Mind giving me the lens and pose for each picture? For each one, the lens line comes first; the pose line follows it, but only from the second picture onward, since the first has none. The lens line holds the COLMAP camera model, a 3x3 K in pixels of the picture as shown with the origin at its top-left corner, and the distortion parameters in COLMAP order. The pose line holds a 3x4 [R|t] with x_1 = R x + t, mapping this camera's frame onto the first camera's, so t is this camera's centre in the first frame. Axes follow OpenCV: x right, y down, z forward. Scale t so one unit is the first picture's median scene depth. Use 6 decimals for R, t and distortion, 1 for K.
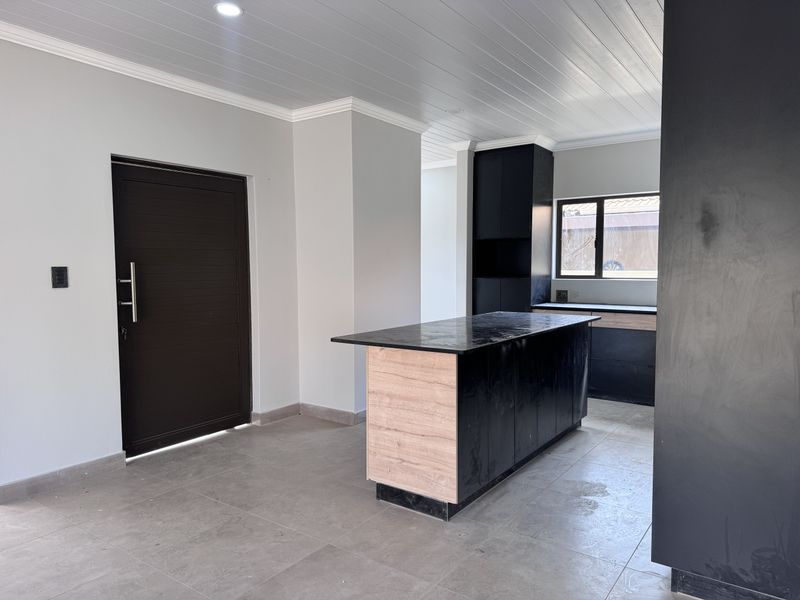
lens RADIAL K [[556.4, 0, 398.2], [0, 556.4, 297.0], [0, 0, 1]] dist [-0.033935, -0.005360]
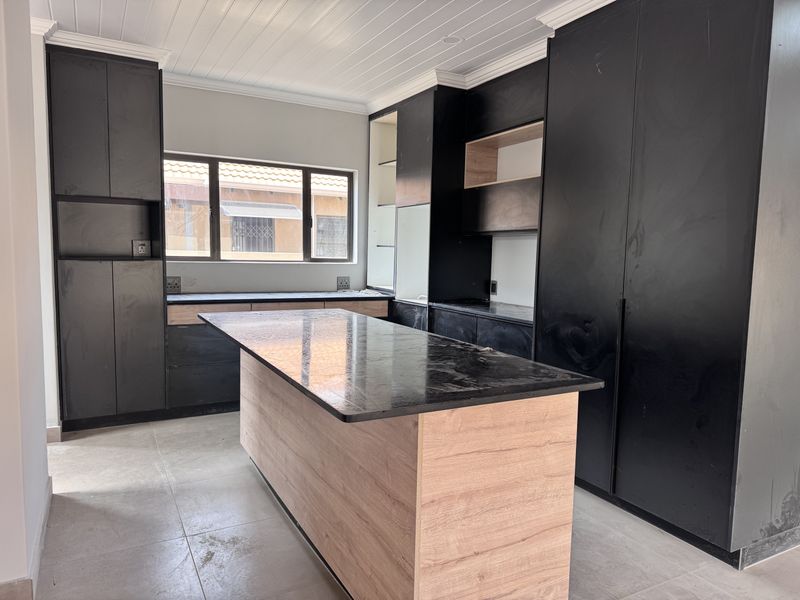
lens RADIAL K [[556.4, 0, 397.4], [0, 556.4, 303.1], [0, 0, 1]] dist [-0.033935, -0.005360]
pose [[0.420505, -0.063578, 0.905060, -0.497618], [0.018671, 0.997937, 0.061428, -0.033211], [-0.907098, -0.008932, 0.420825, 0.848492]]
